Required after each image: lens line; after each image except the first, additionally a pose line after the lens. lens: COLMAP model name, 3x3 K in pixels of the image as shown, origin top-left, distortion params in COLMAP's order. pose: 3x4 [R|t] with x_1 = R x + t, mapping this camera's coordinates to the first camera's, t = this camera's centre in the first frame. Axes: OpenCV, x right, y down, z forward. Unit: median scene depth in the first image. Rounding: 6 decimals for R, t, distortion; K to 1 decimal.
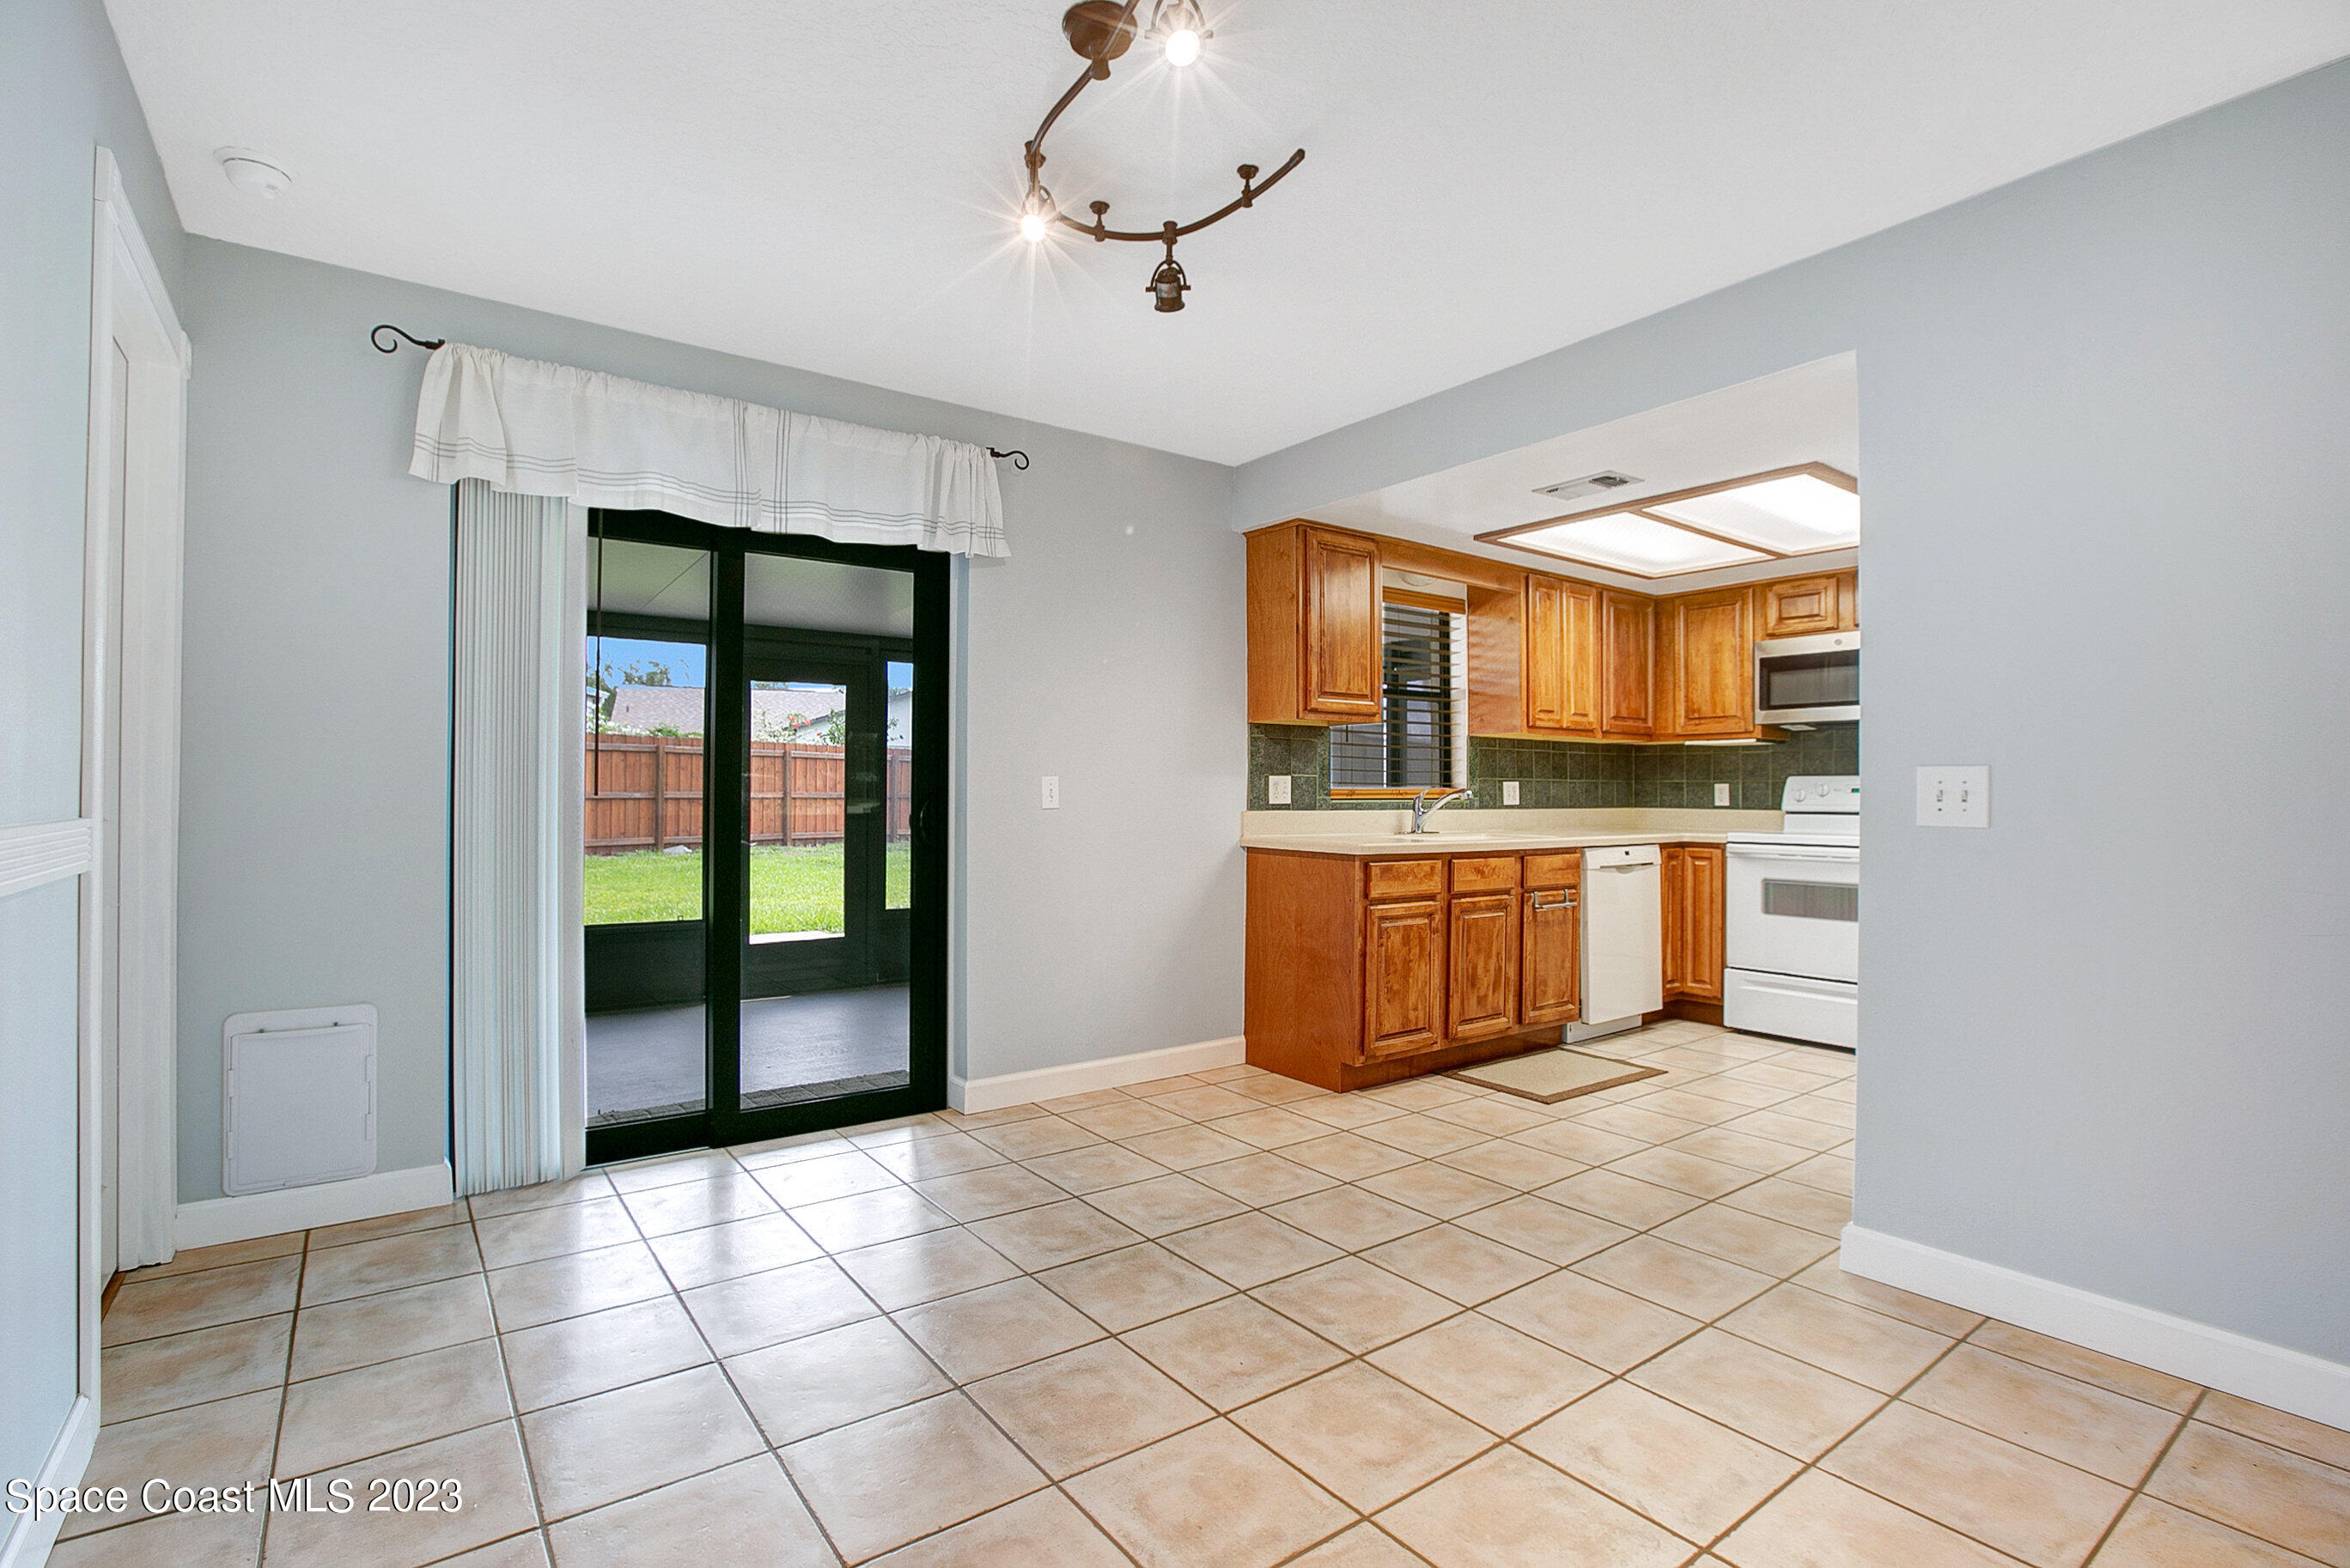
lens RADIAL K [[1070.9, 0, 1131.1], [0, 1070.9, 793.8], [0, 0, 1]] dist [-0.020915, 0.000232]
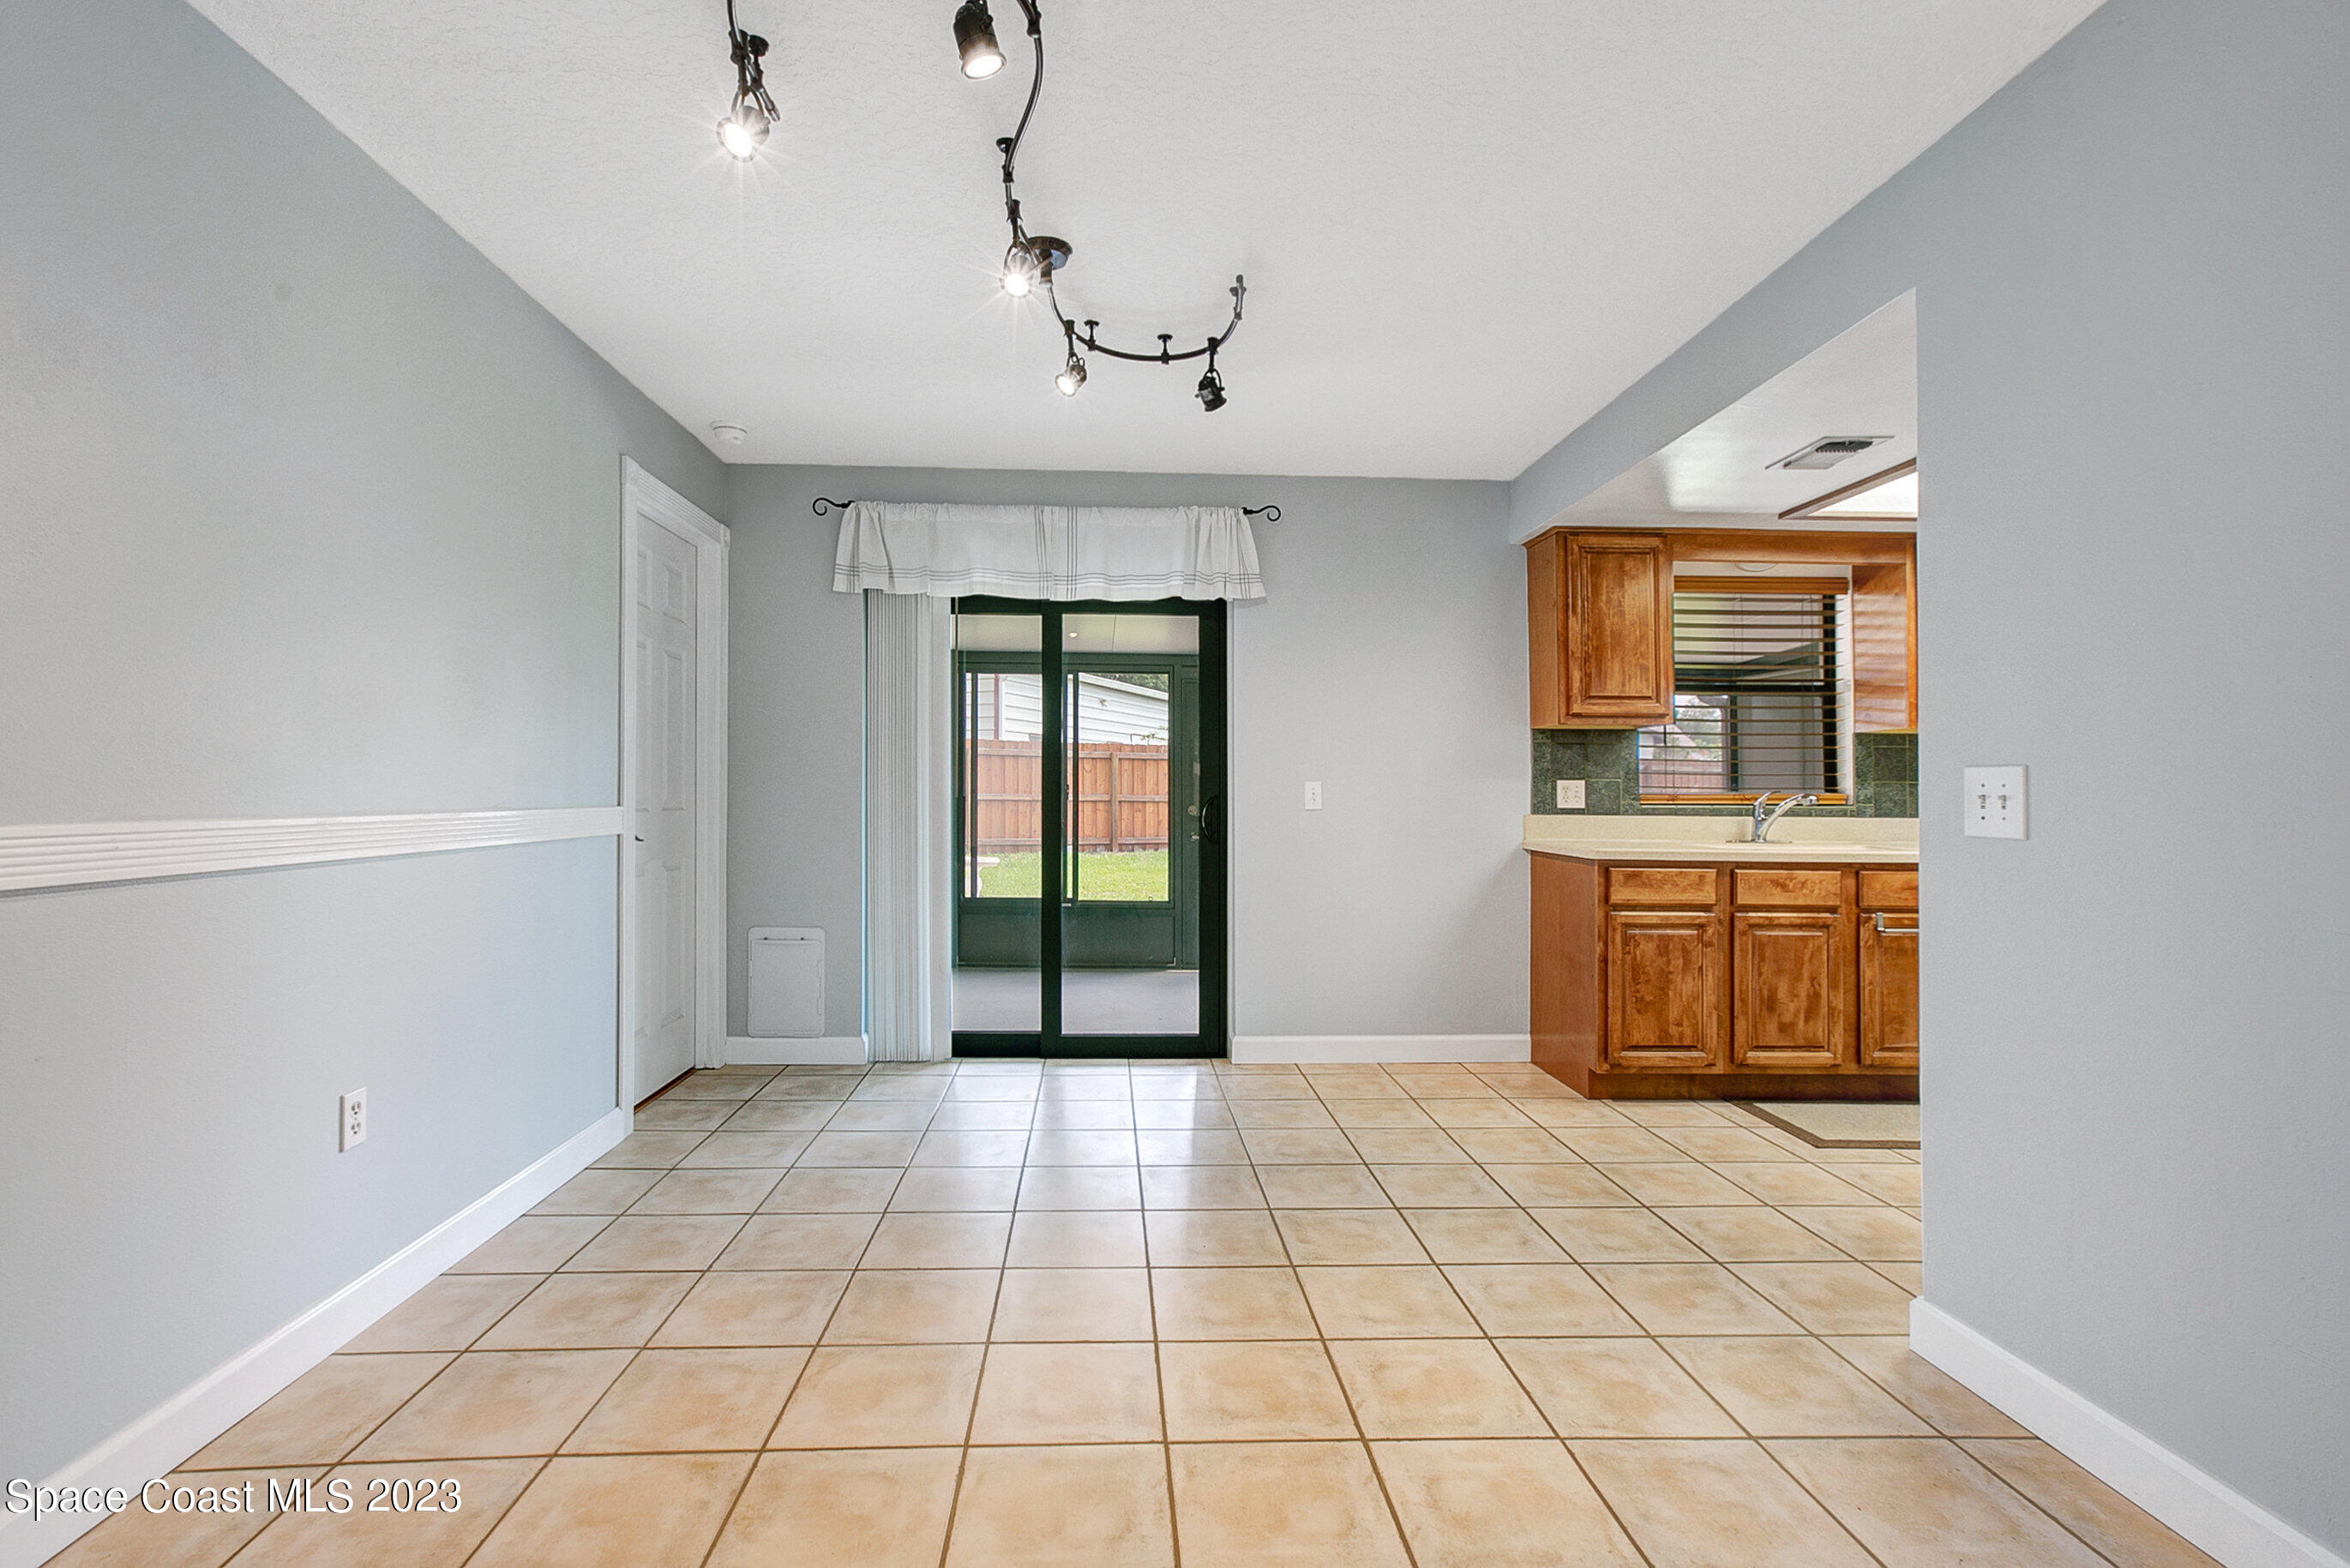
lens RADIAL K [[1048.5, 0, 1158.9], [0, 1048.5, 789.7], [0, 0, 1]] dist [0.002327, 0.000519]
pose [[0.849026, 0.000695, -0.528350, 0.333714], [-0.005378, 0.999959, -0.007326, 0.001442], [0.528323, 0.009062, 0.848995, -0.038197]]
